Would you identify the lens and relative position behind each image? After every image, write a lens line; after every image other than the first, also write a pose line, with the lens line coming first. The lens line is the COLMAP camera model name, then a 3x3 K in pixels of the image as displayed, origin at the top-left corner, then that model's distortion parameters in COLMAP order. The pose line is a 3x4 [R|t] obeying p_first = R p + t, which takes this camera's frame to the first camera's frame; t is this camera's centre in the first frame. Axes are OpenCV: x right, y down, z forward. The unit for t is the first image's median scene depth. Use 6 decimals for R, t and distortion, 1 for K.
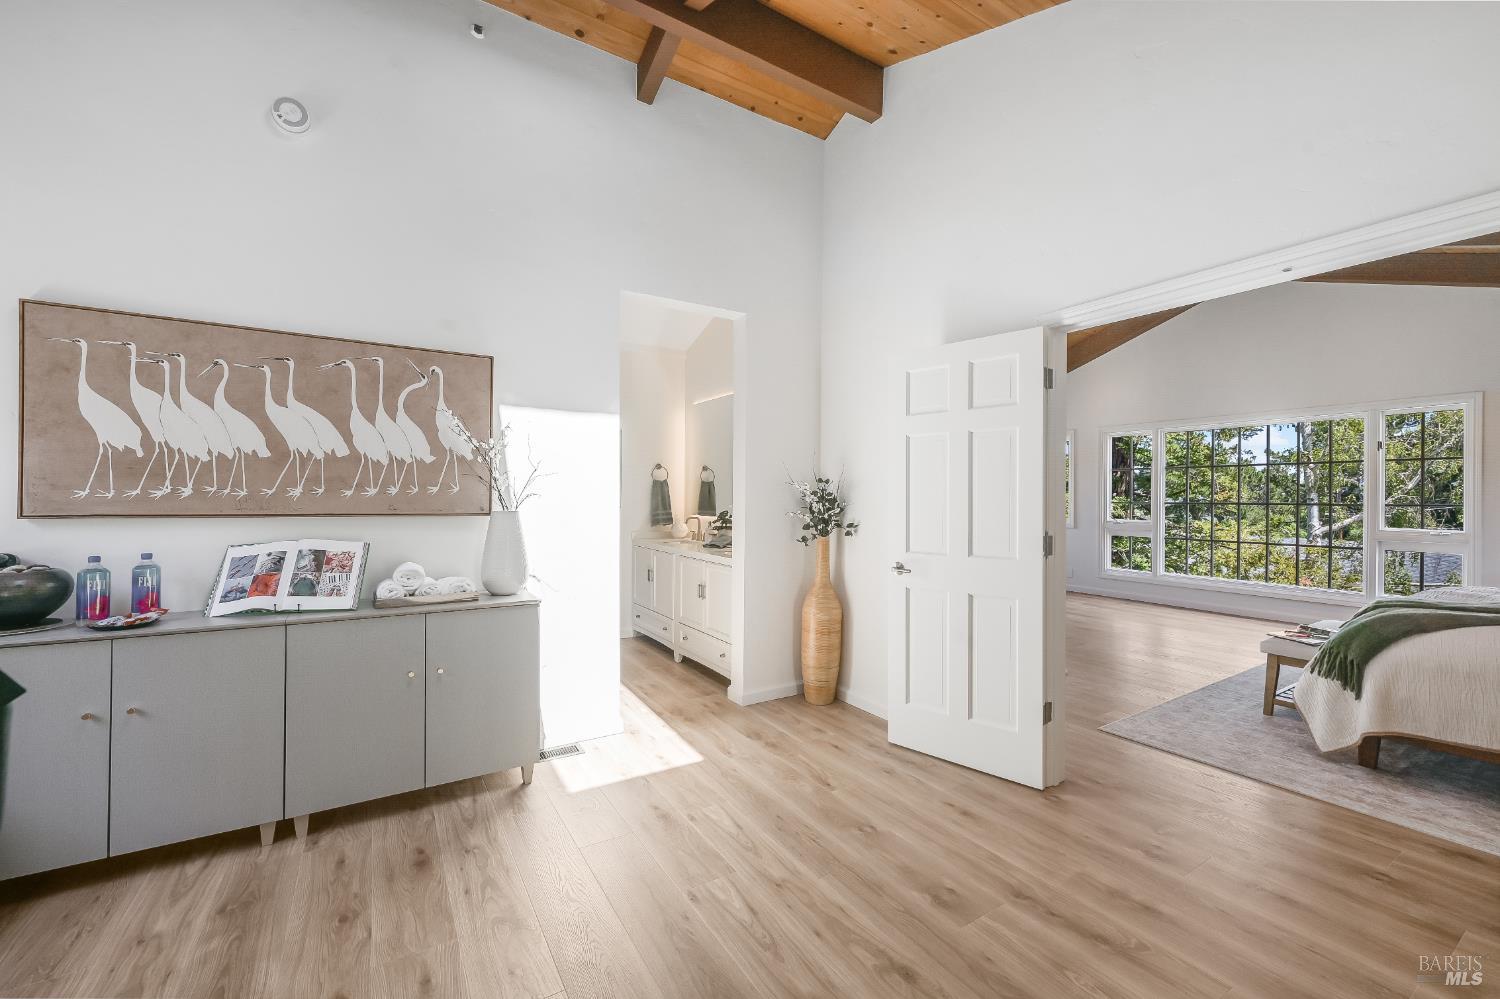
lens RADIAL K [[597.1, 0, 753.2], [0, 597.1, 495.6], [0, 0, 1]] dist [-0.000488, -0.000194]
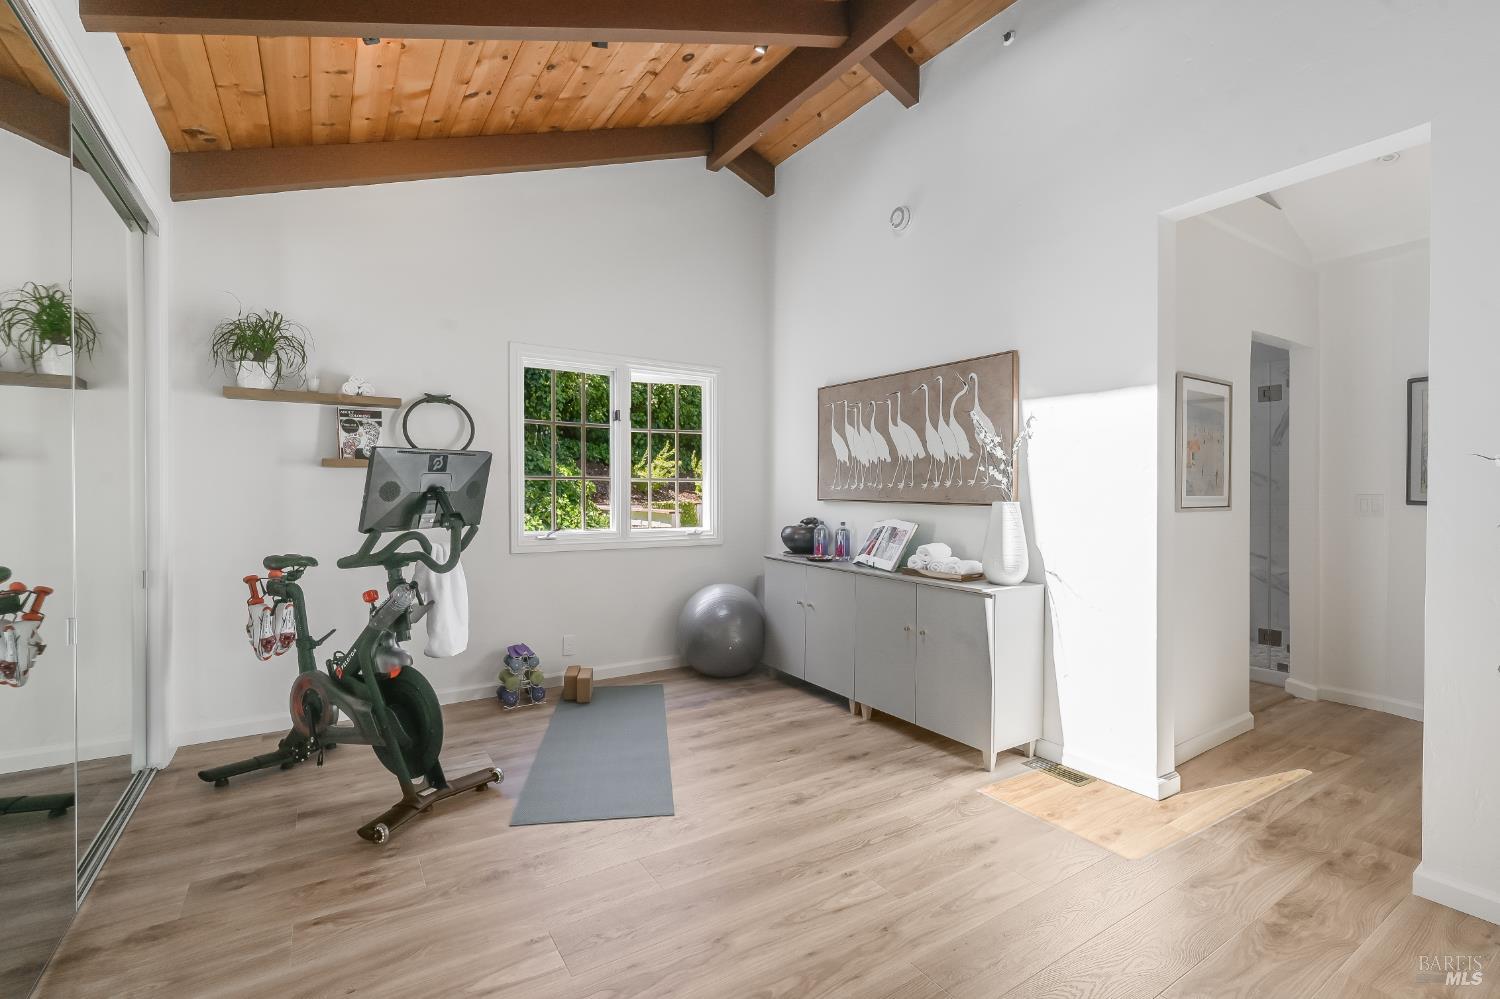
lens RADIAL K [[668.8, 0, 754.2], [0, 668.8, 491.0], [0, 0, 1]] dist [0.005108, -0.000370]
pose [[0.023319, -0.001279, -0.999727, 0.808325], [0.003342, 0.999994, -0.001201, 0.007452], [0.999722, -0.003313, 0.023323, 0.621234]]
